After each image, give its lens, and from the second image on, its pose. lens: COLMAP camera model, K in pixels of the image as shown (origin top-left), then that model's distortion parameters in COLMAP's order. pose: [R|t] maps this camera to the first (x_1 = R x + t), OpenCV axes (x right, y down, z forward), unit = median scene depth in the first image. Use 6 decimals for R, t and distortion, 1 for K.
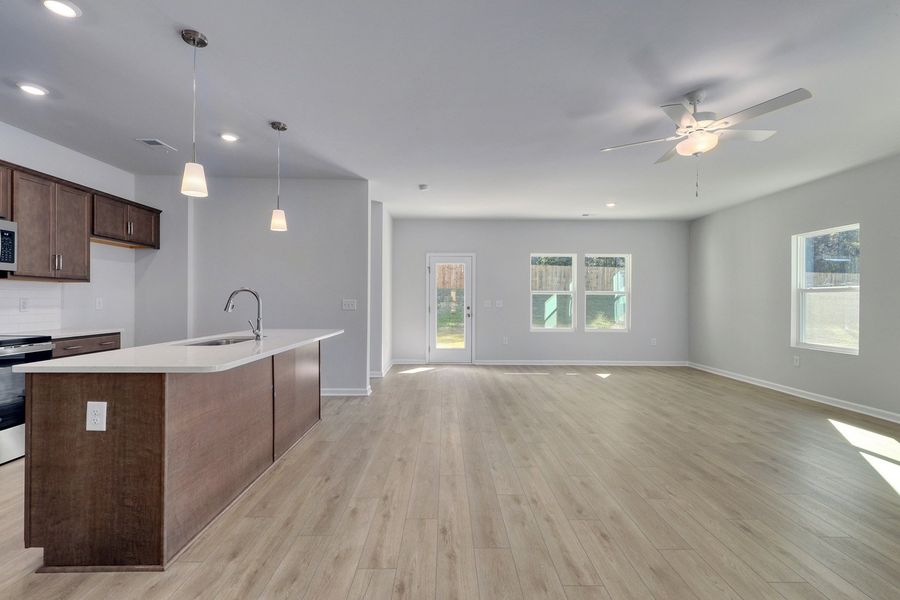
lens RADIAL K [[406.0, 0, 447.1], [0, 406.0, 300.8], [0, 0, 1]] dist [0.001739, 0.000091]
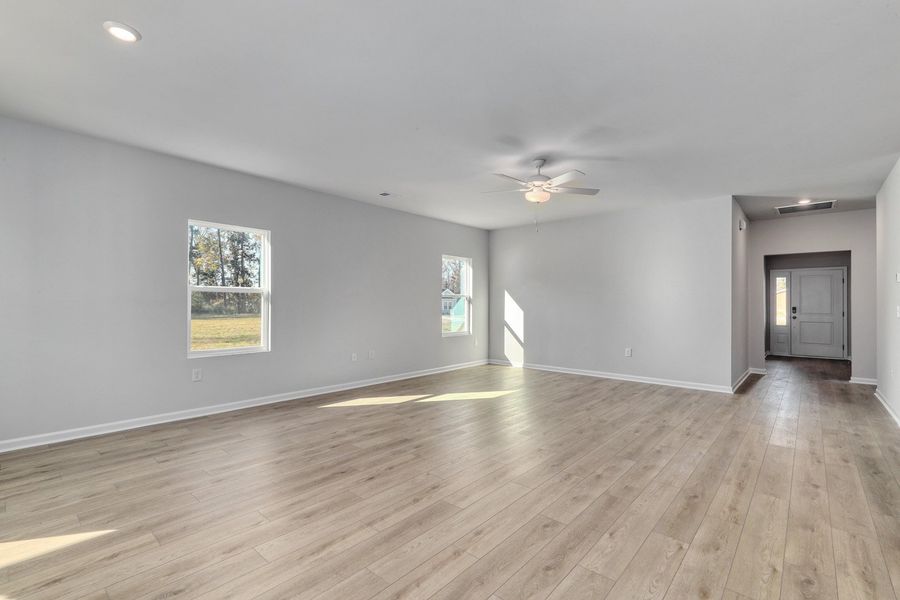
lens RADIAL K [[406.0, 0, 447.6], [0, 406.0, 299.2], [0, 0, 1]] dist [0.001739, 0.000091]
pose [[-0.741485, -0.001354, 0.670968, -0.100295], [-0.008827, 0.999931, -0.007737, -0.001881], [-0.670912, -0.011659, -0.741446, 1.915169]]
